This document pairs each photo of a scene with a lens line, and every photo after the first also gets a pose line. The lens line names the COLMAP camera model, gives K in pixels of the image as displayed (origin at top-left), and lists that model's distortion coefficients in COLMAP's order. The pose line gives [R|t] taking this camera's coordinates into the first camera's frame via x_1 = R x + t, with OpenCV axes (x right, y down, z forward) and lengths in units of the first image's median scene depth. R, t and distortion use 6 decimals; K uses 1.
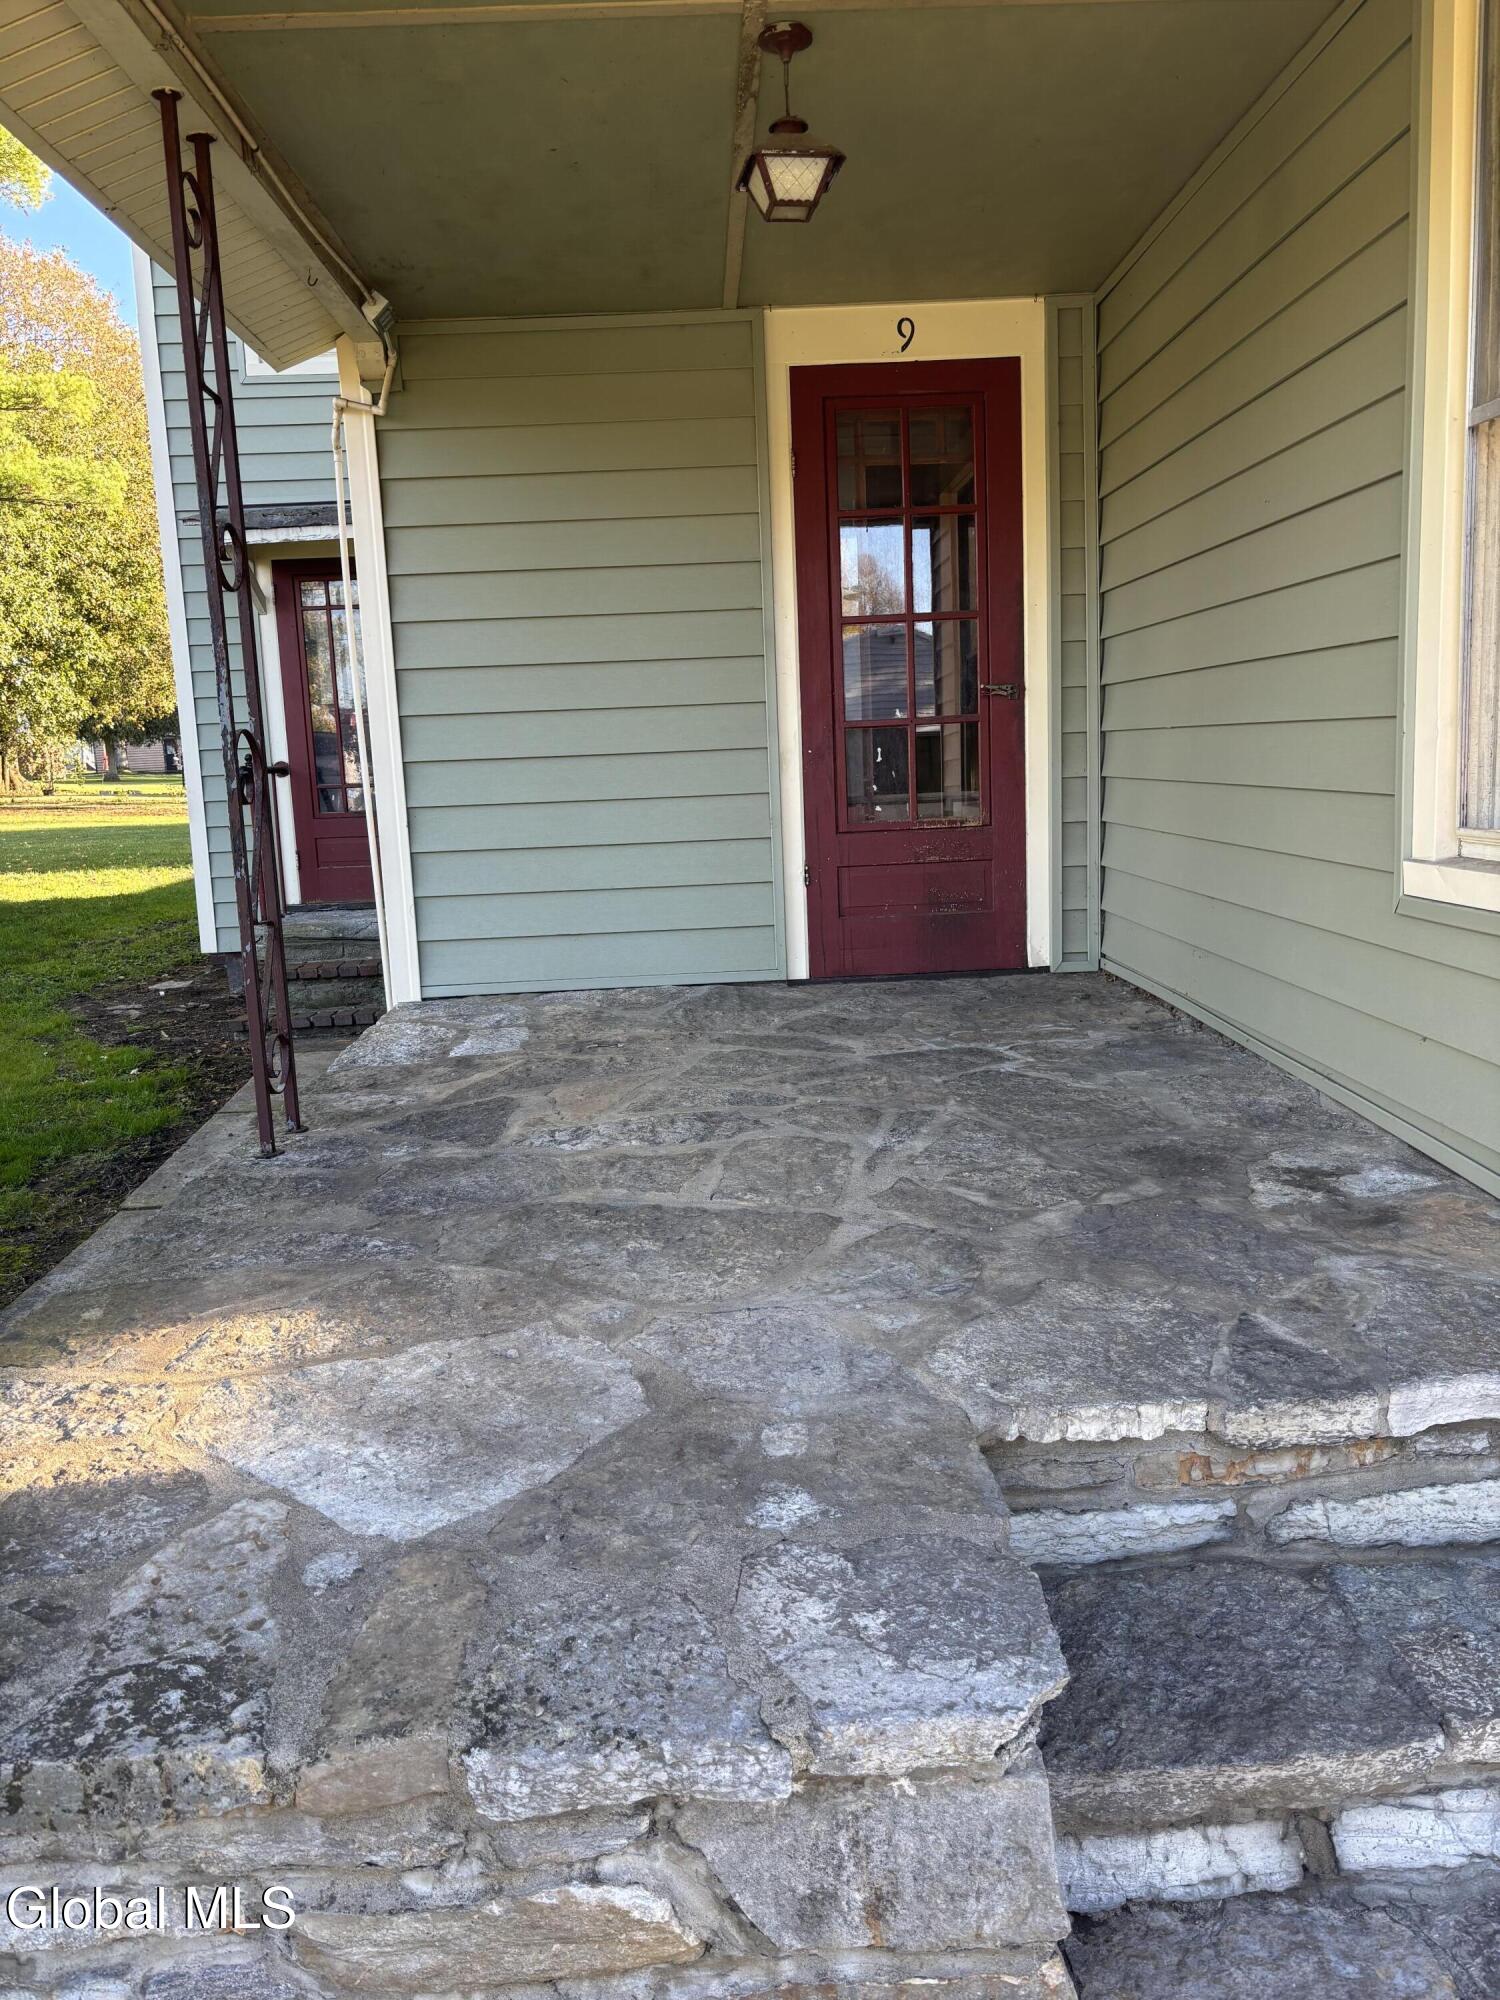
lens RADIAL K [[1549.5, 0, 808.6], [0, 1549.5, 1053.8], [0, 0, 1]] dist [0.053152, -0.000503]
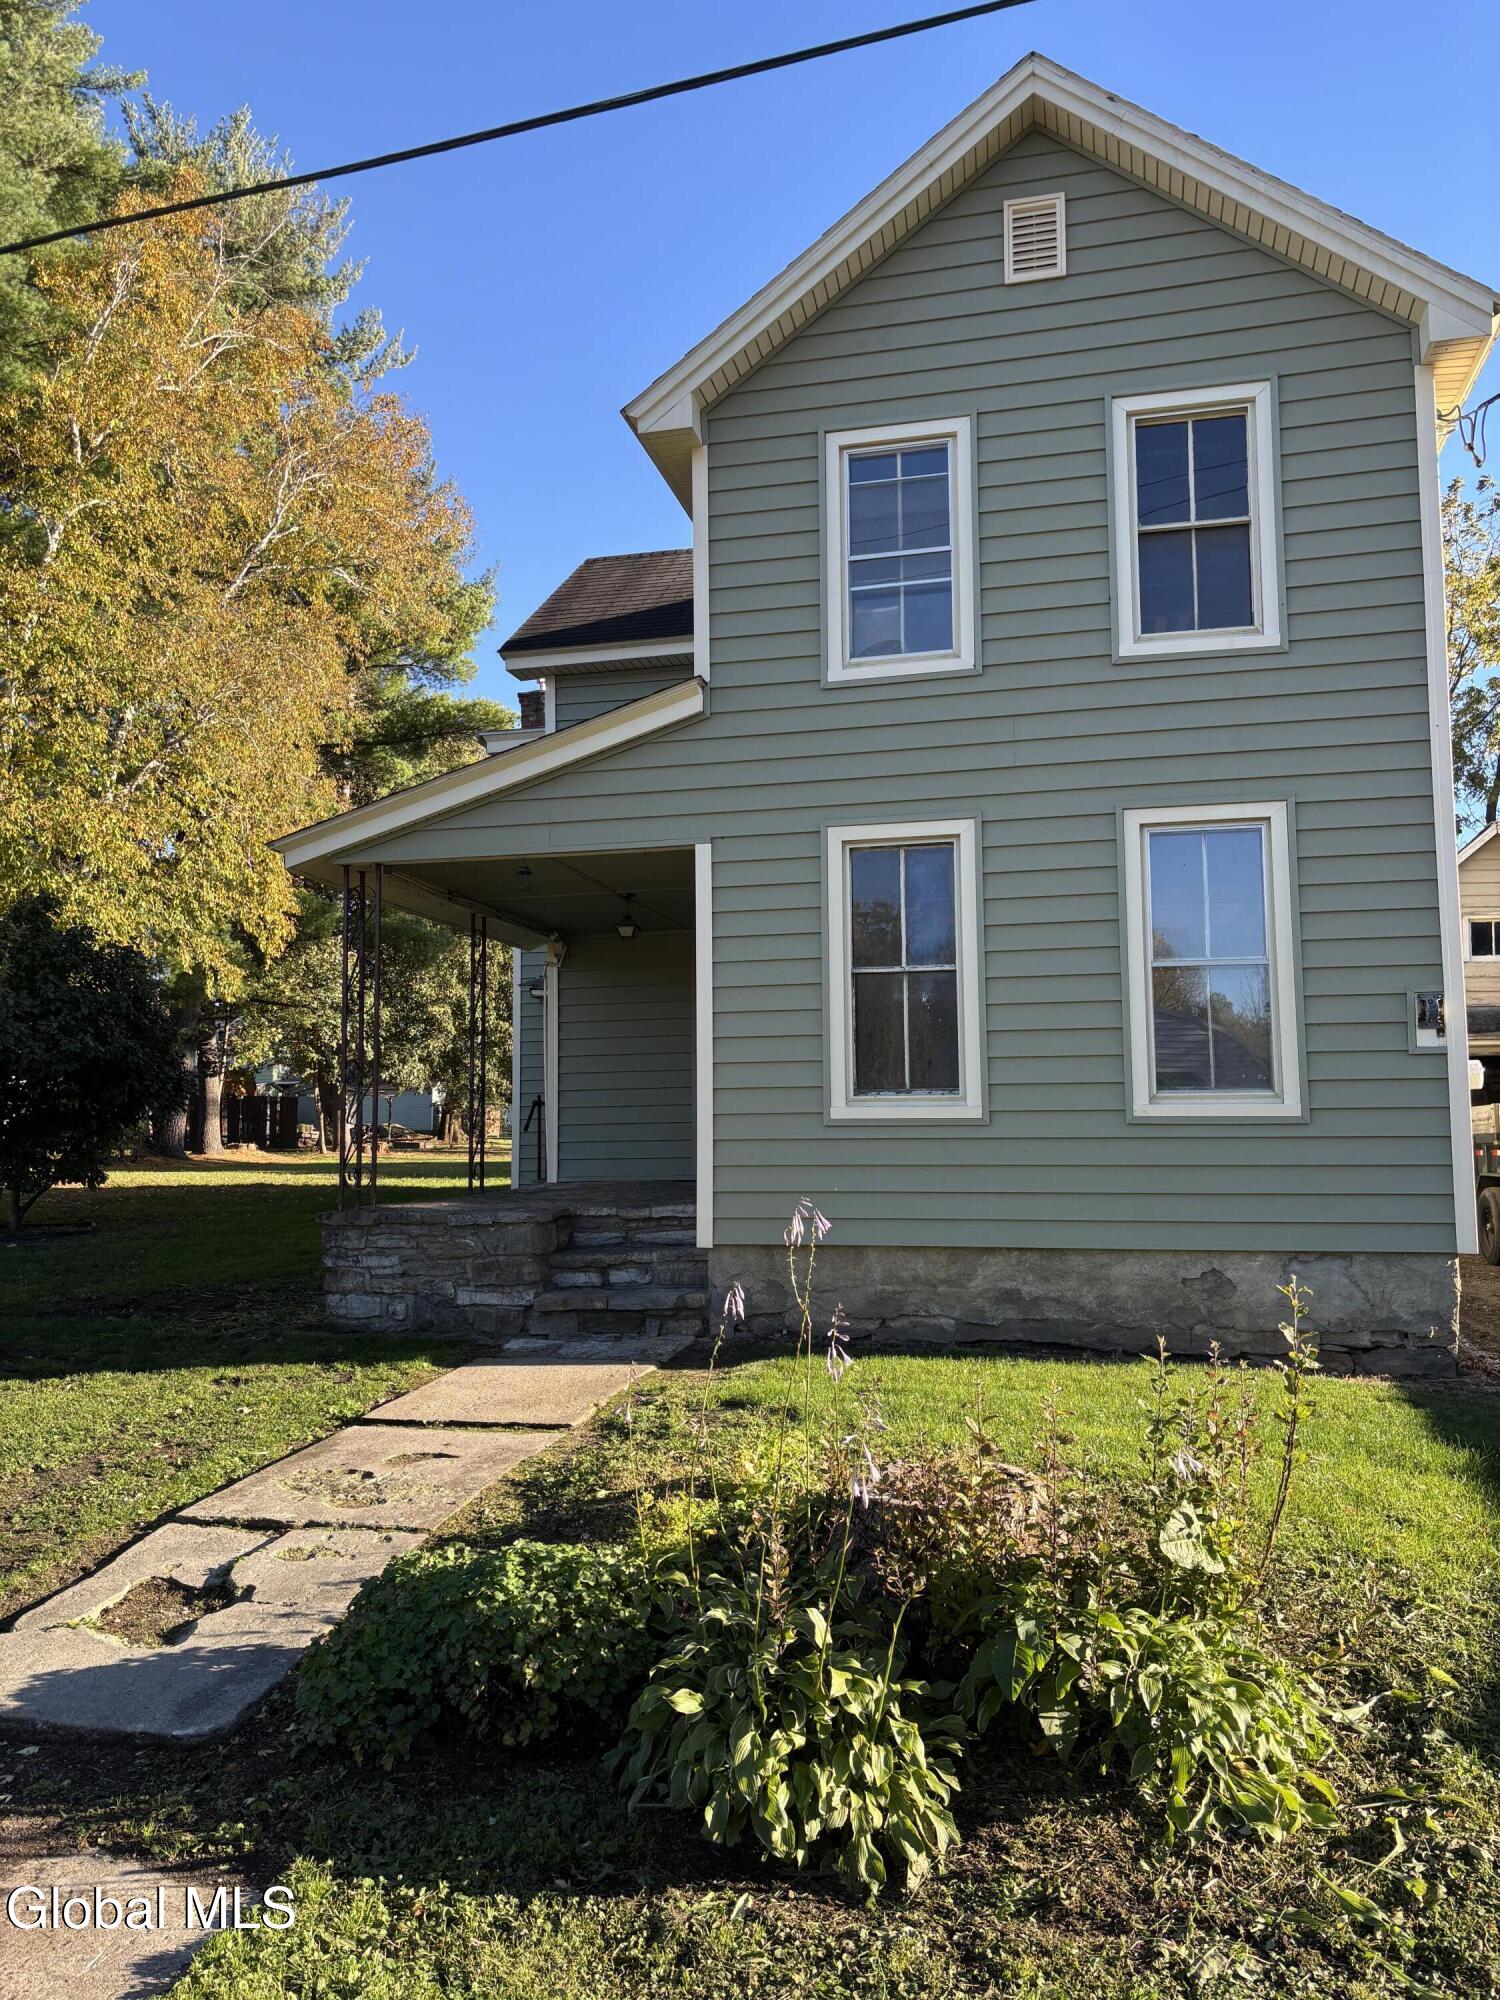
lens RADIAL K [[1465.4, 0, 751.8], [0, 1465.4, 947.5], [0, 0, 1]] dist [0.028770, -0.112114]
pose [[0.964805, -0.005992, -0.262897, 0.764601], [-0.074467, 0.952592, -0.294998, 0.314849], [0.252201, 0.304193, 0.918619, -1.359433]]
